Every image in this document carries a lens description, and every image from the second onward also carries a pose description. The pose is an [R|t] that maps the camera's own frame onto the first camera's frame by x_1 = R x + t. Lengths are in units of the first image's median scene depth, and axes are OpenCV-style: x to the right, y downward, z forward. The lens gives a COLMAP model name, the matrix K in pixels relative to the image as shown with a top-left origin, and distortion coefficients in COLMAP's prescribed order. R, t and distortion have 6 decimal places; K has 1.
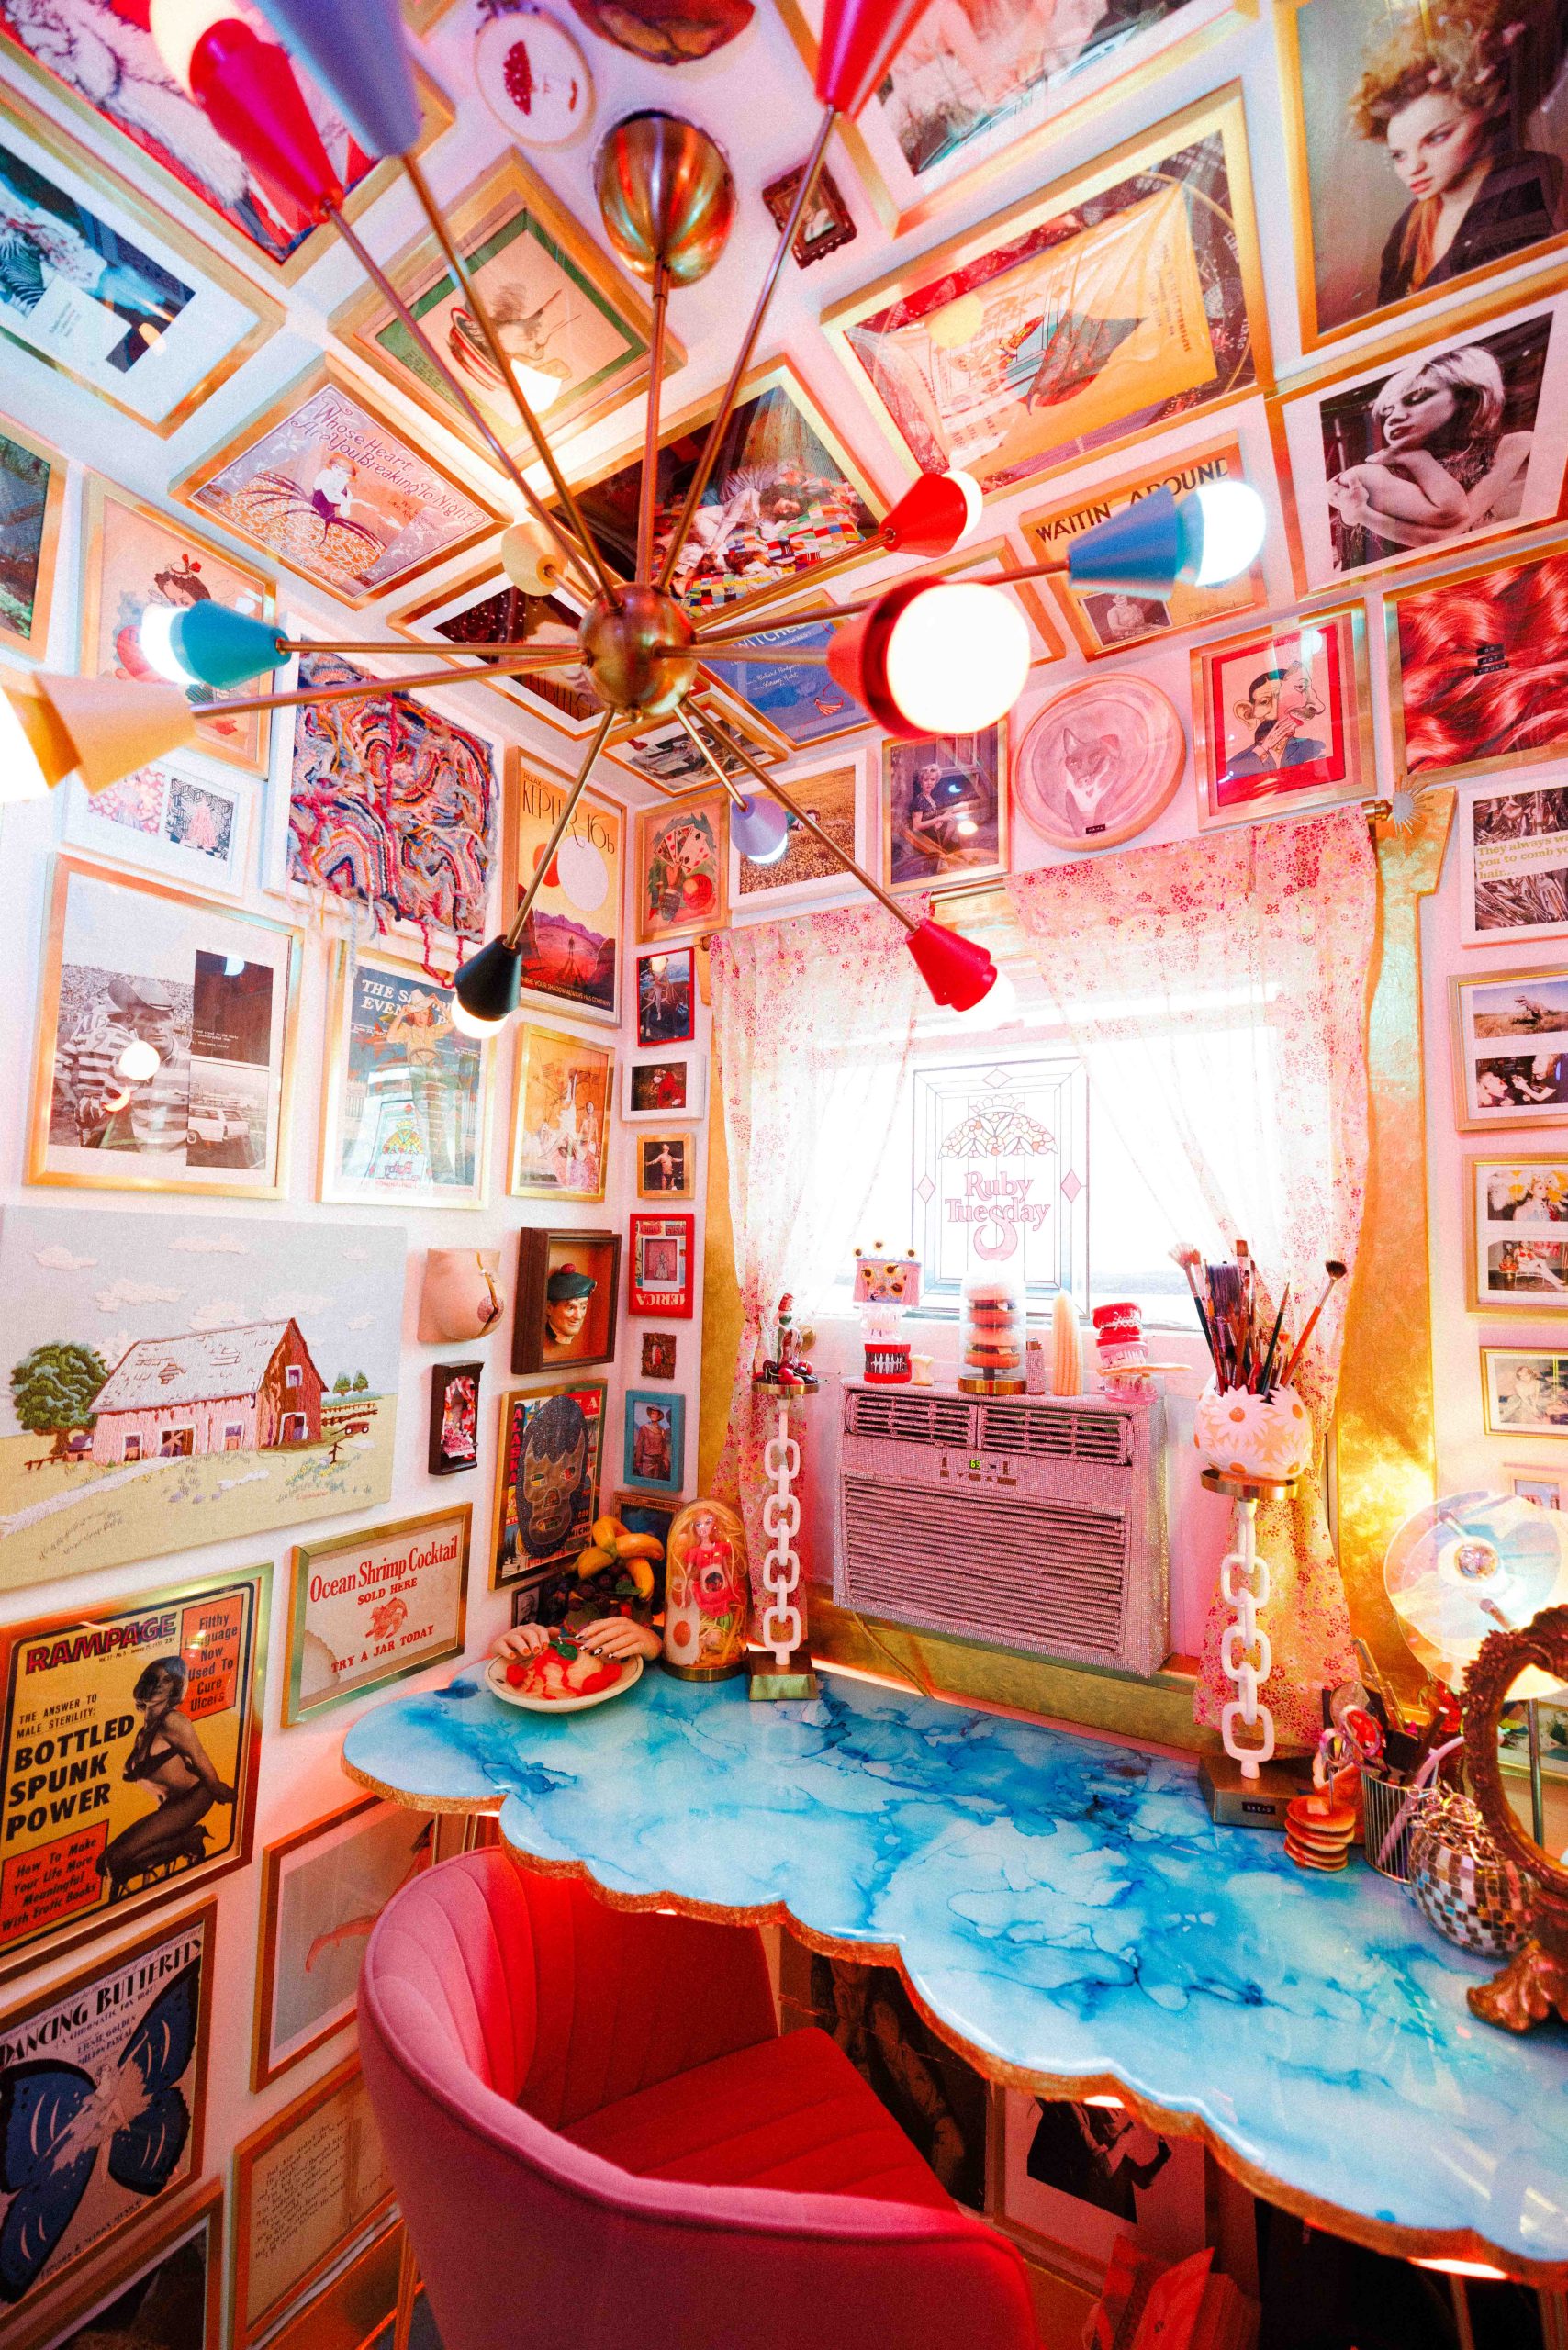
lens RADIAL K [[991.0, 0, 822.5], [0, 991.0, 1174.6], [0, 0, 1]] dist [-0.000812, -0.000244]
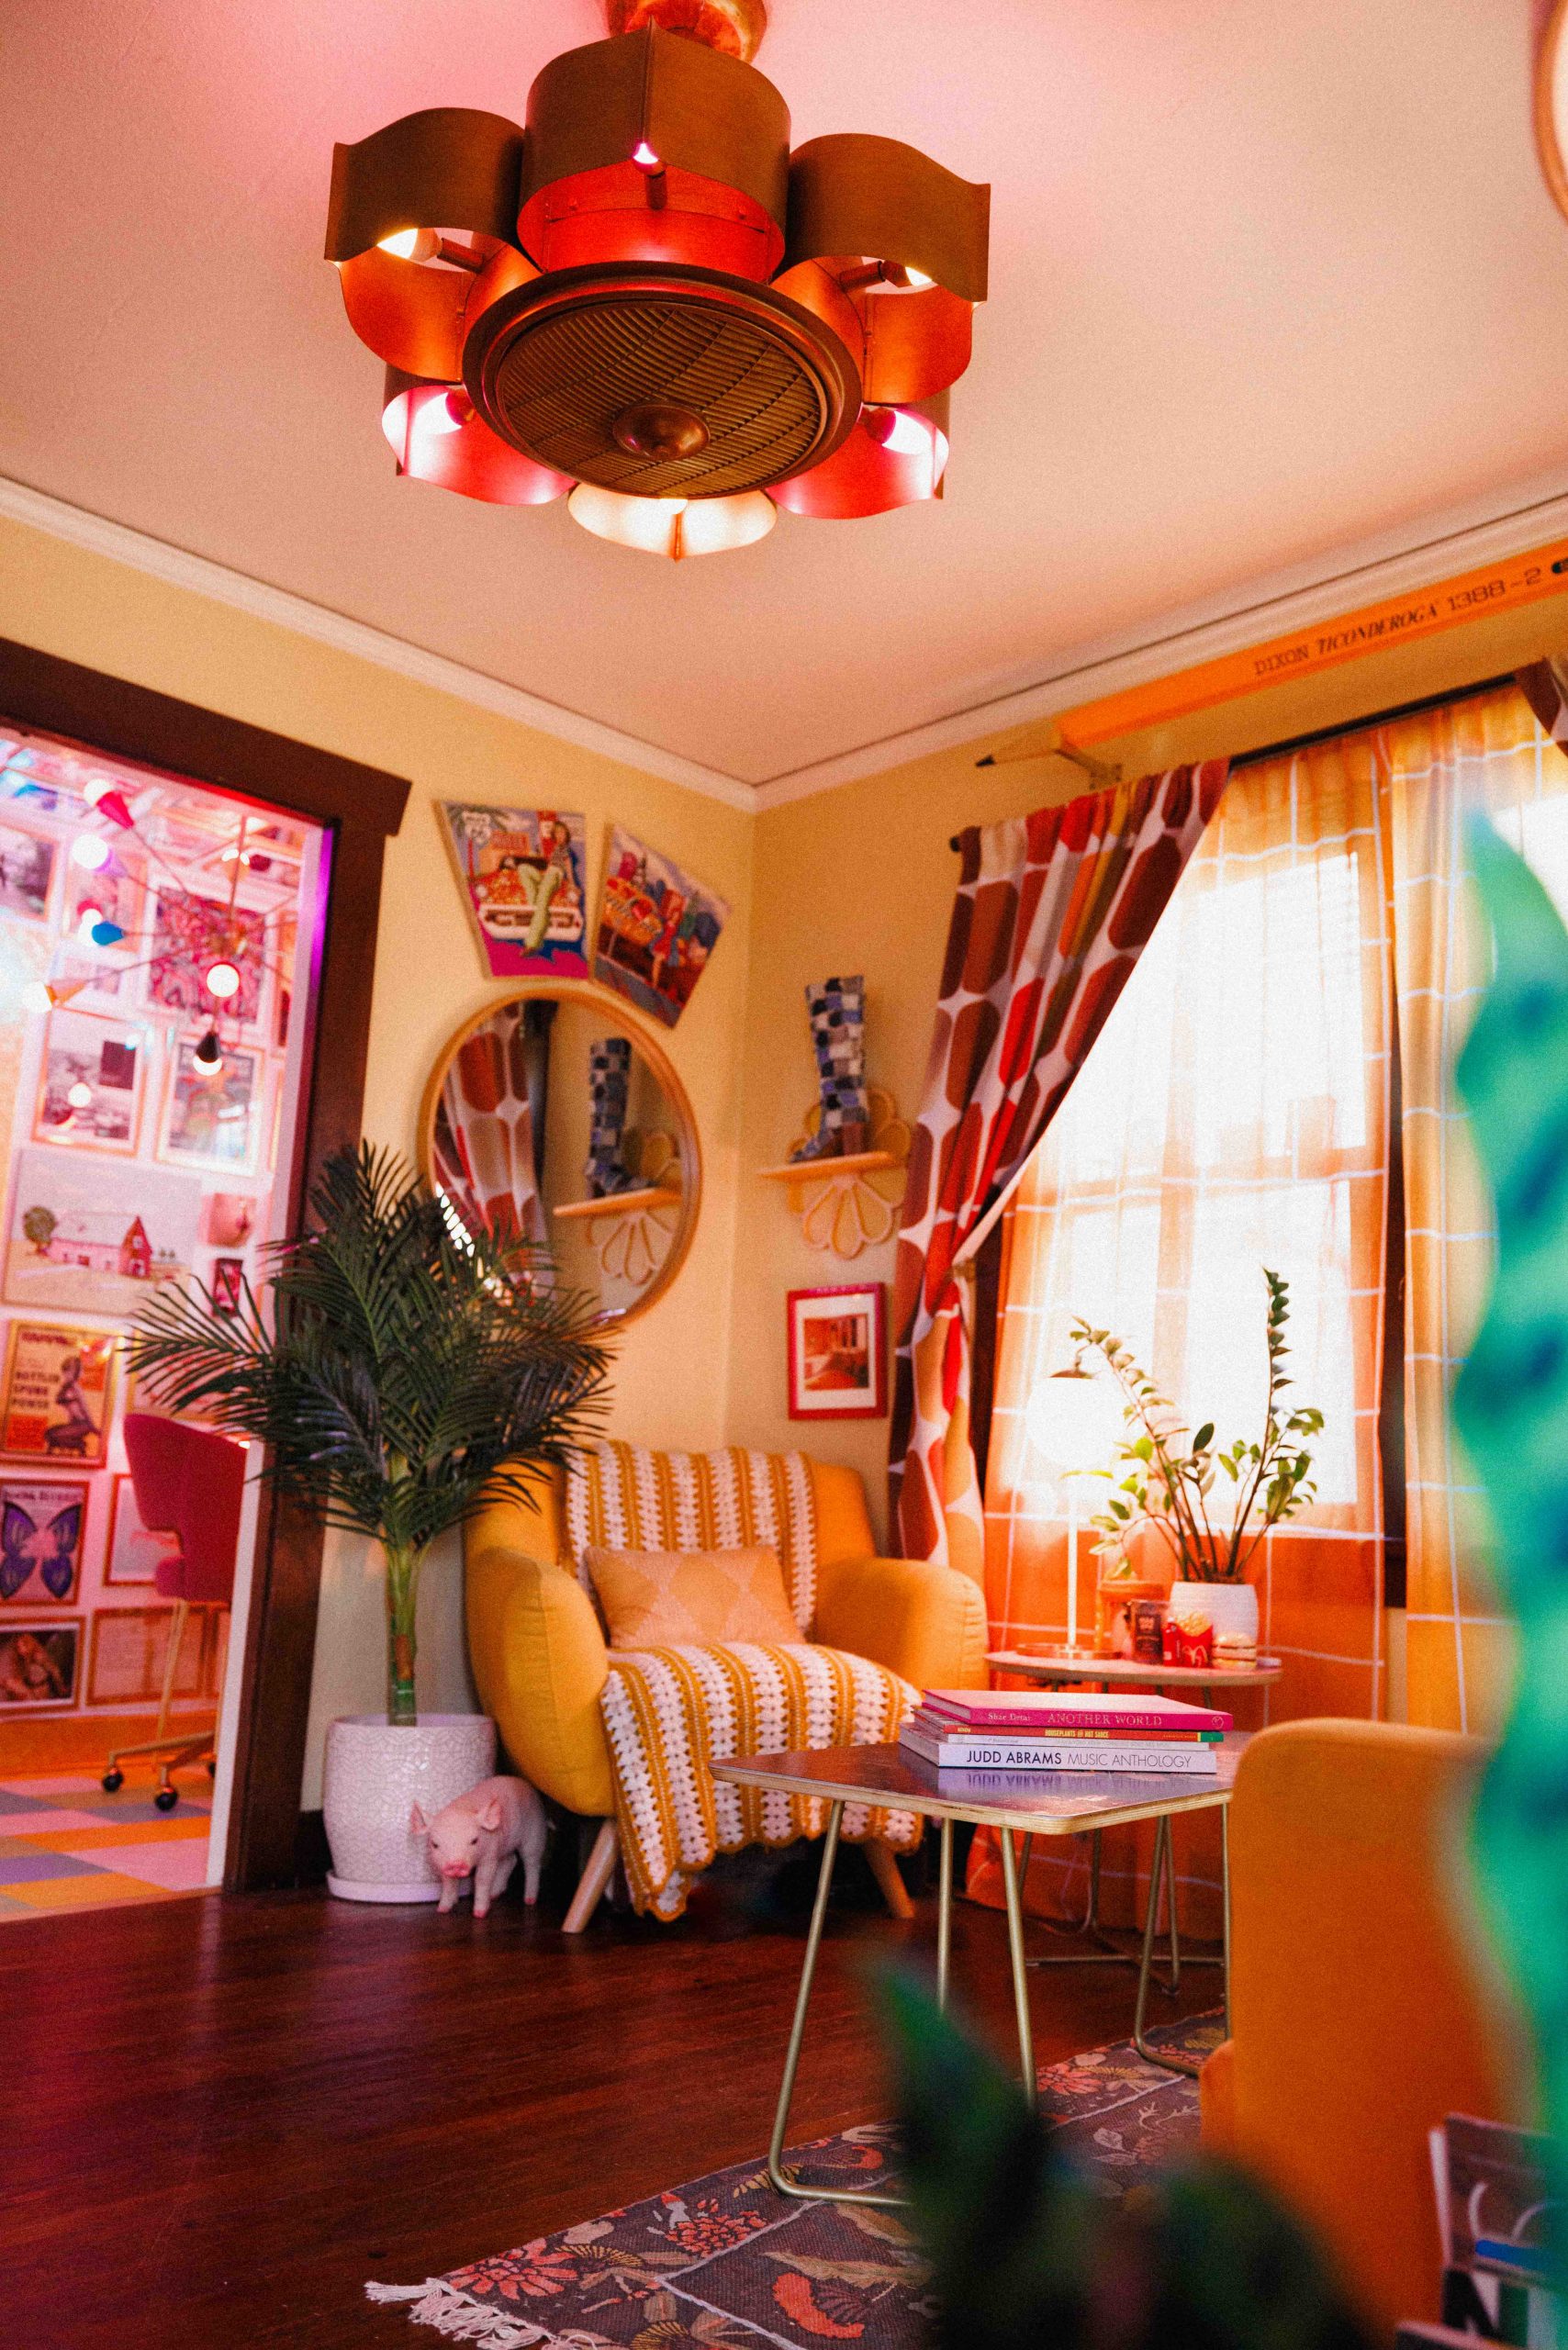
lens RADIAL K [[1725.3, 0, 783.7], [0, 1725.3, 1124.9], [0, 0, 1]] dist [0.003970, 0.004079]
pose [[0.970797, -0.037285, -0.236988, 1.778801], [0.006490, 0.991569, -0.129416, 0.477918], [0.239815, 0.124099, 0.962854, -2.358663]]
